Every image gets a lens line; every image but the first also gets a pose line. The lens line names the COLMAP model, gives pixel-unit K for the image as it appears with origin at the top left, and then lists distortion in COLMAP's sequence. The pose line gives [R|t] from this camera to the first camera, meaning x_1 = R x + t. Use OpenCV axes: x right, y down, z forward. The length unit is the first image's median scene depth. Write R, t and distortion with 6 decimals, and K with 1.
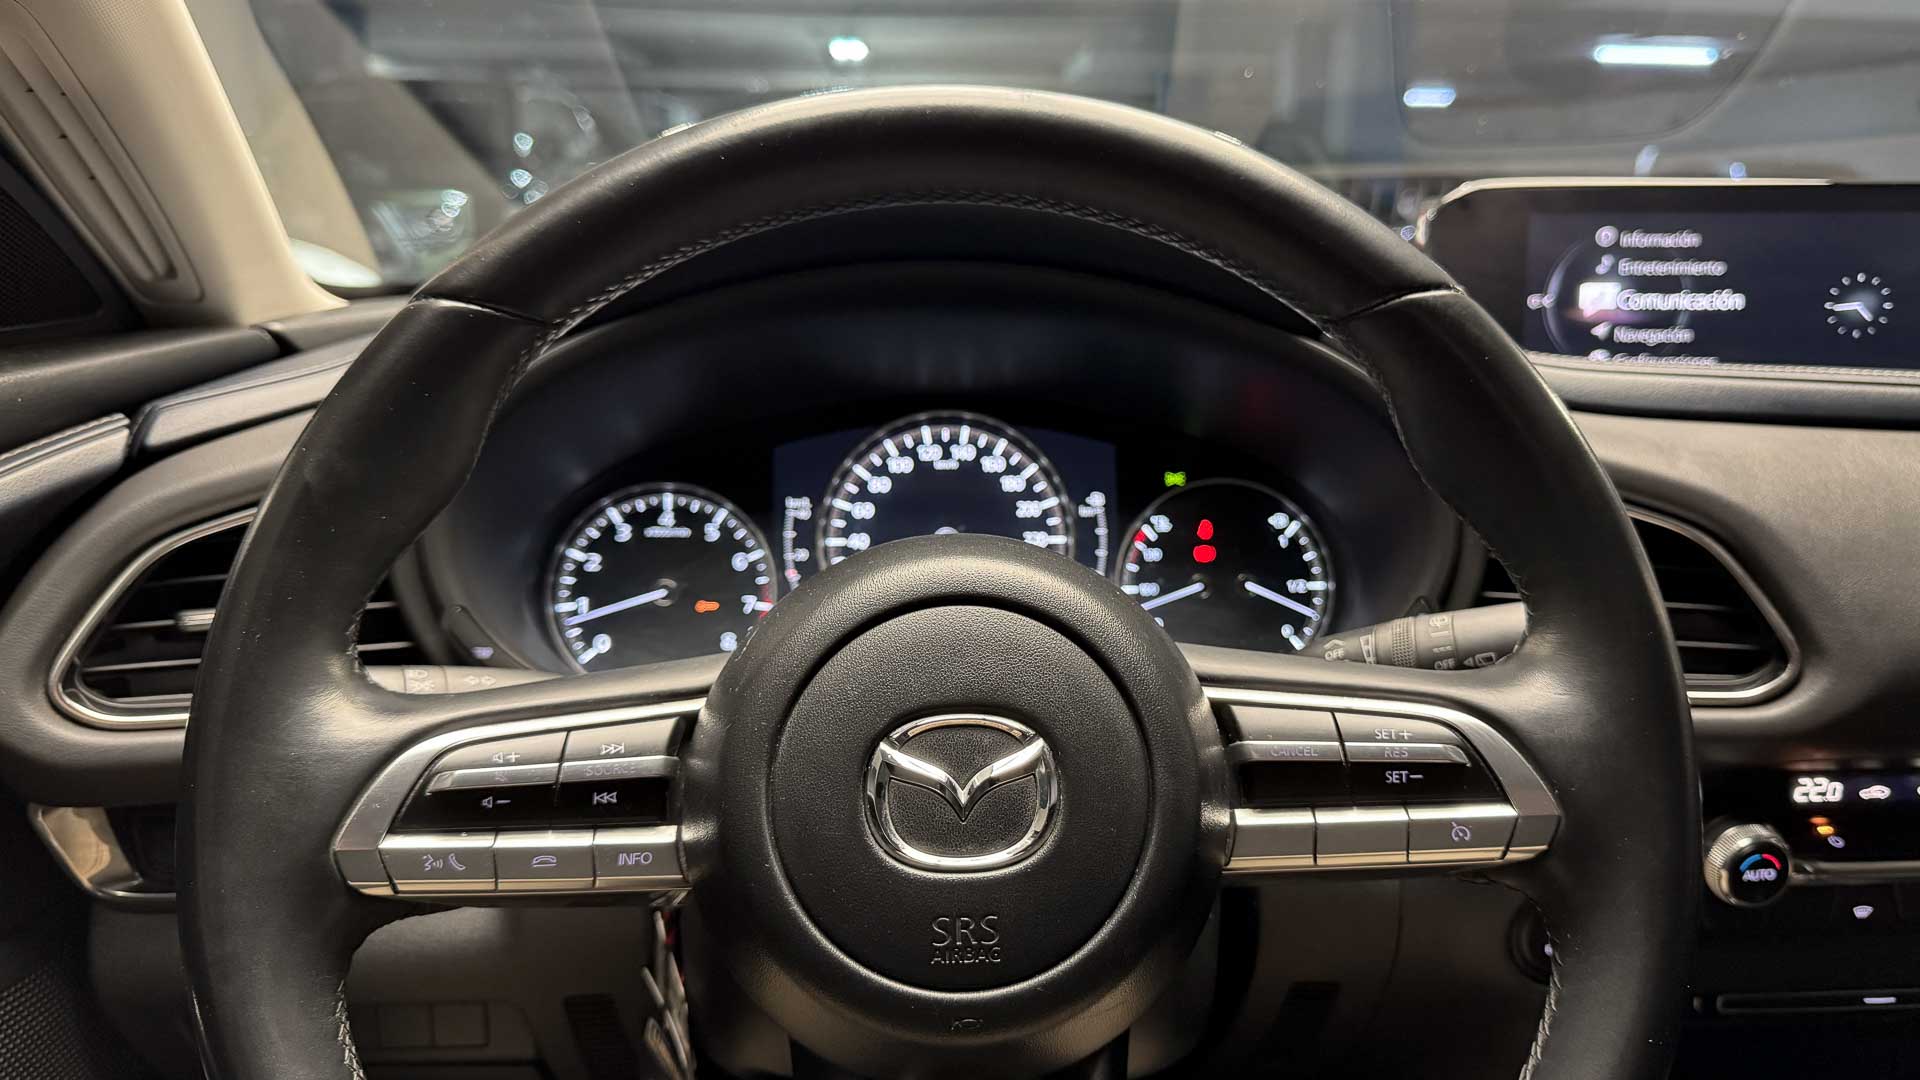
lens RADIAL K [[1475.7, 0, 1027.3], [0, 1475.7, 564.1], [0, 0, 1]] dist [0.113371, -0.204922]
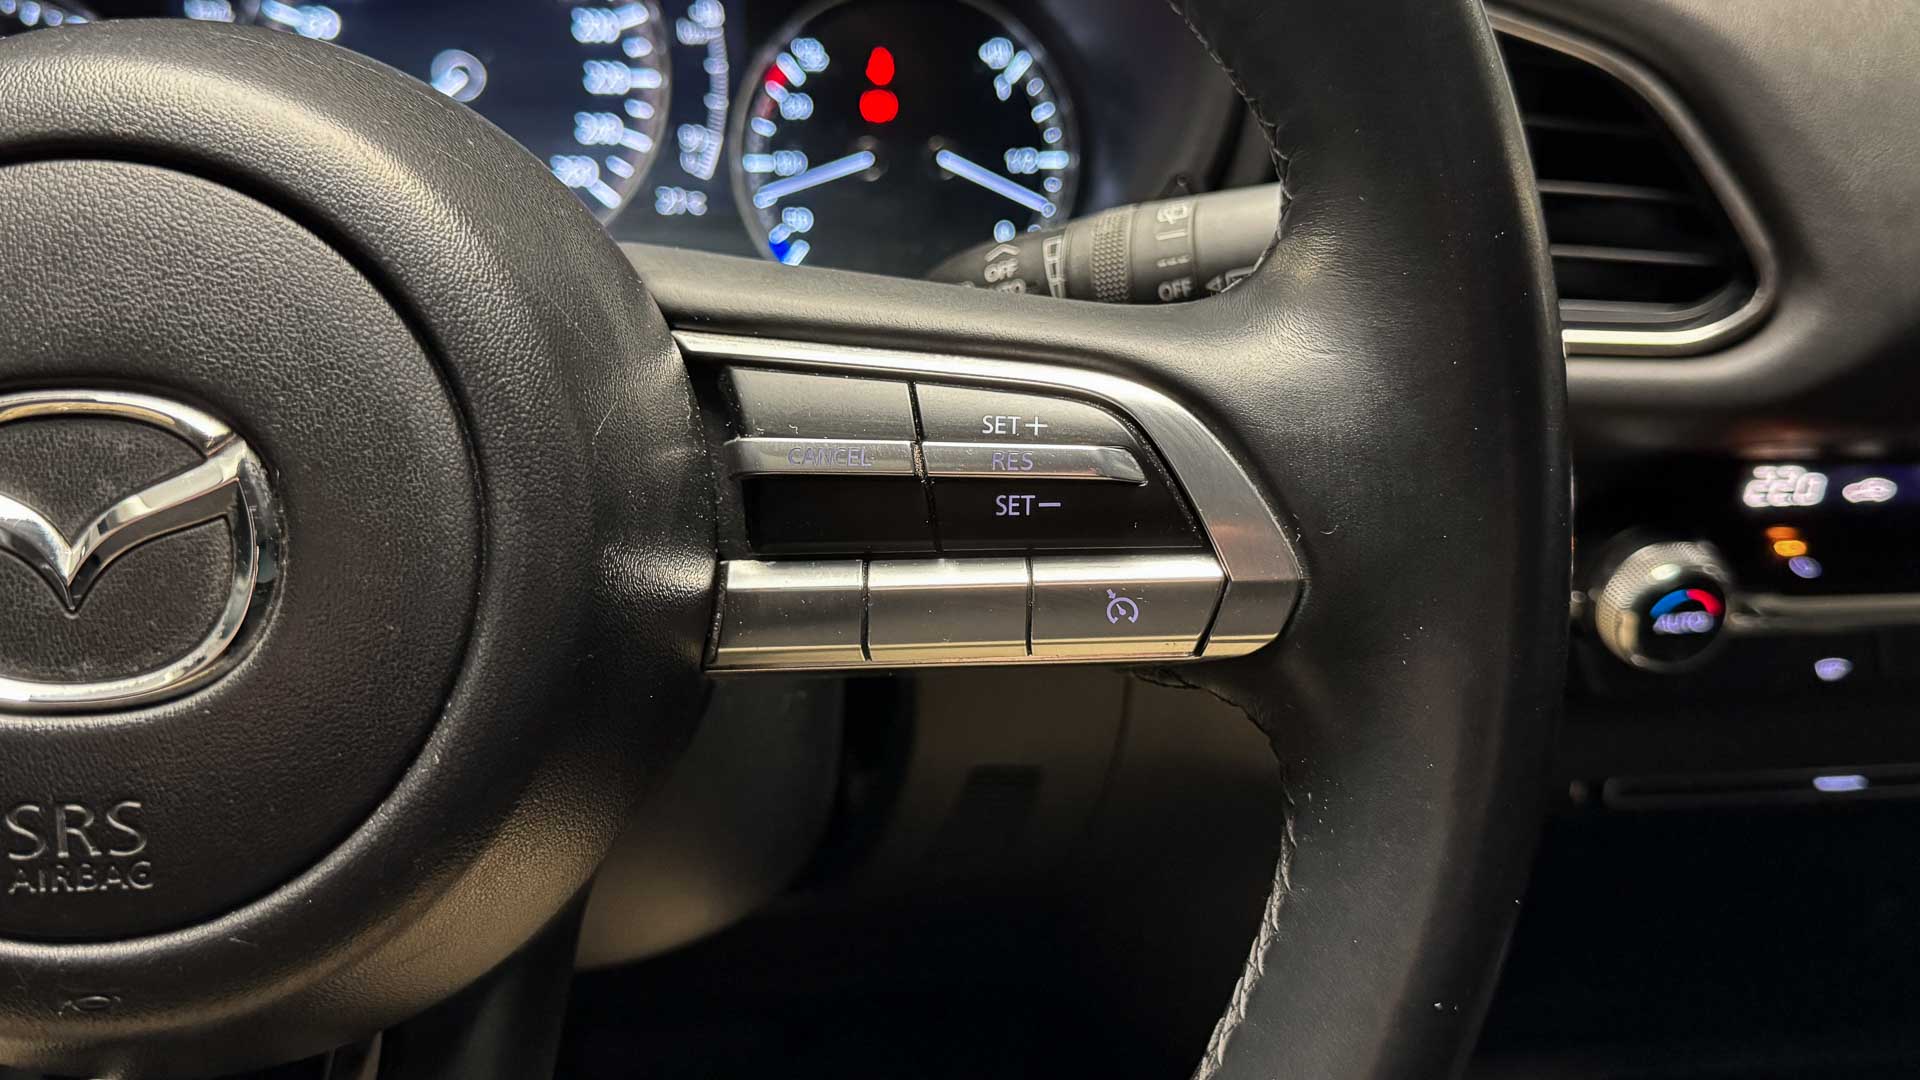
lens RADIAL K [[1730.8, 0, 963.7], [0, 1730.8, 508.8], [0, 0, 1]] dist [0.179611, -0.517730]
pose [[0.998999, 0.001684, 0.044710, 0.144810], [-0.010509, 0.980168, 0.197887, 0.015500], [-0.043490, -0.198159, 0.979205, 0.280955]]
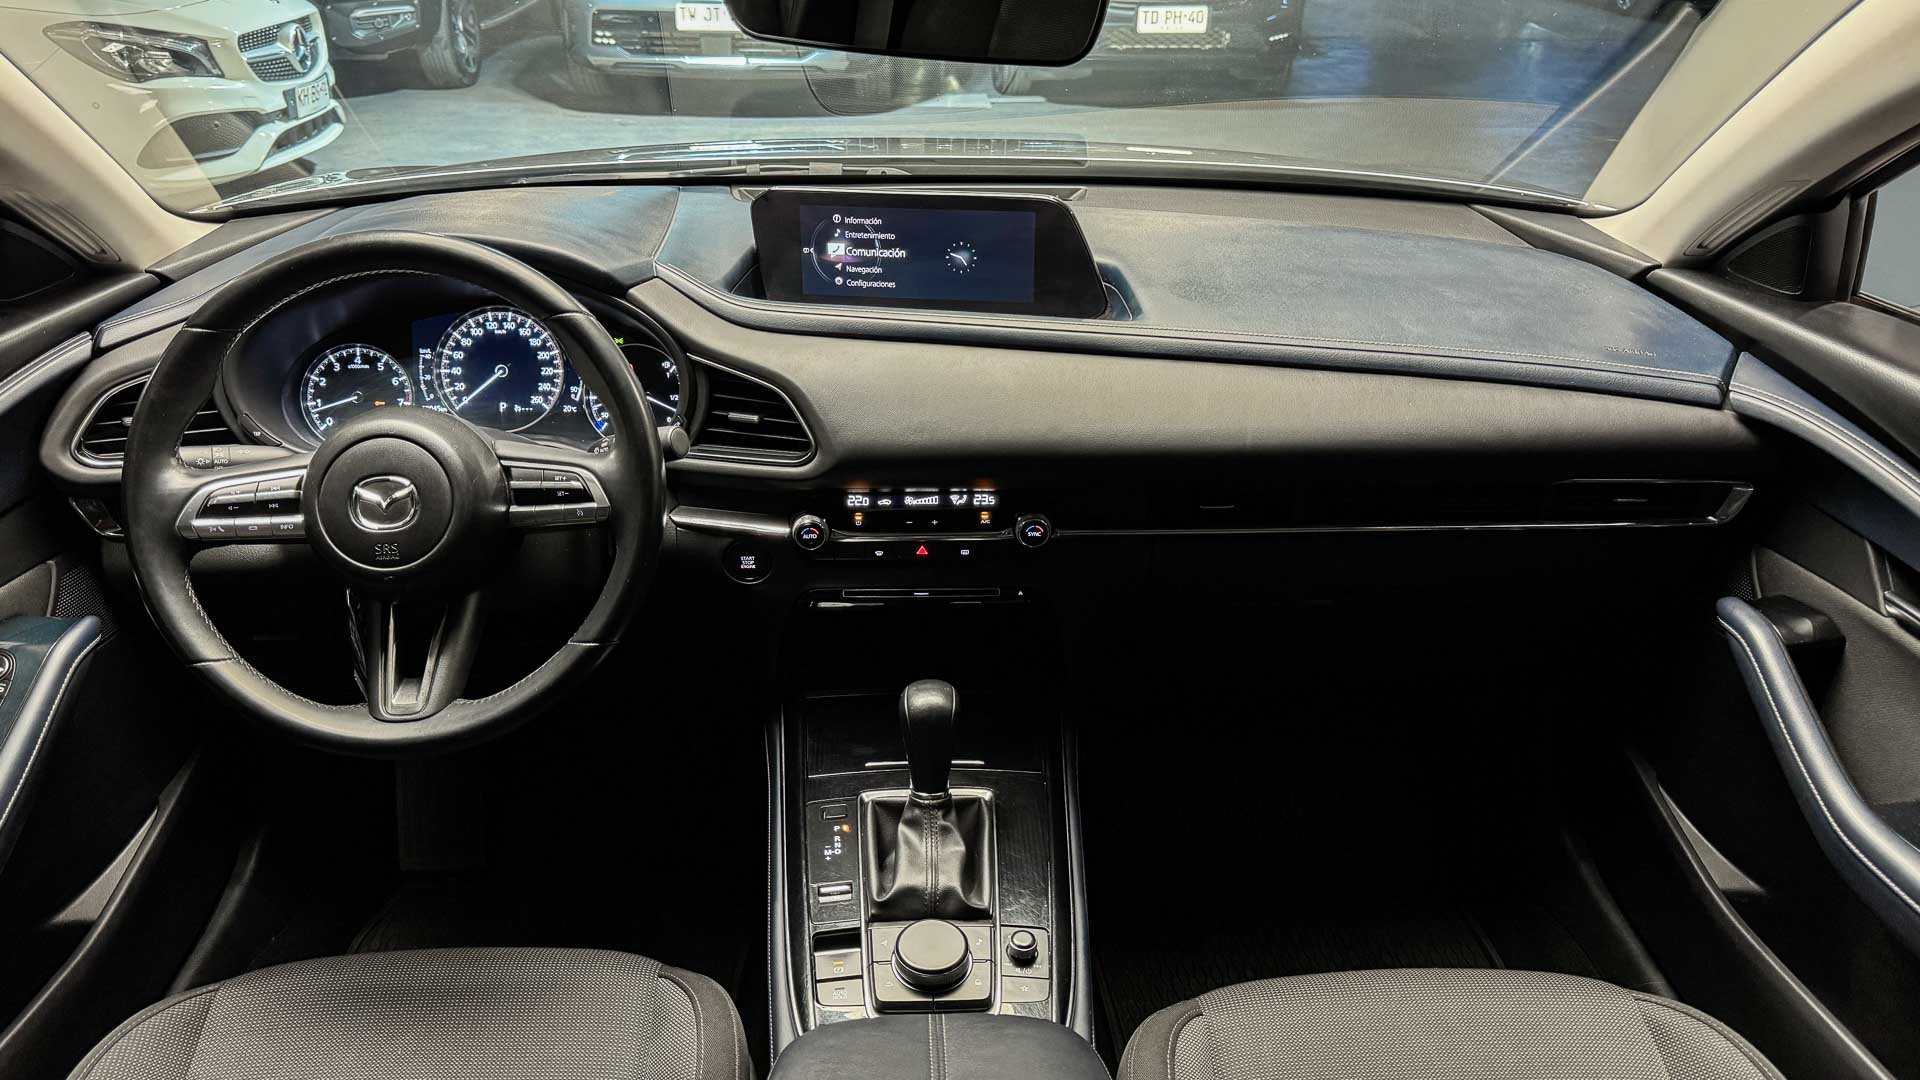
lens RADIAL K [[1475.7, 0, 1027.3], [0, 1475.7, 564.1], [0, 0, 1]] dist [0.113371, -0.204922]
pose [[0.999807, 0.014471, -0.013317, 0.816188], [-0.011239, 0.976132, 0.216887, -0.246097], [0.016138, -0.216695, 0.976106, -1.211464]]
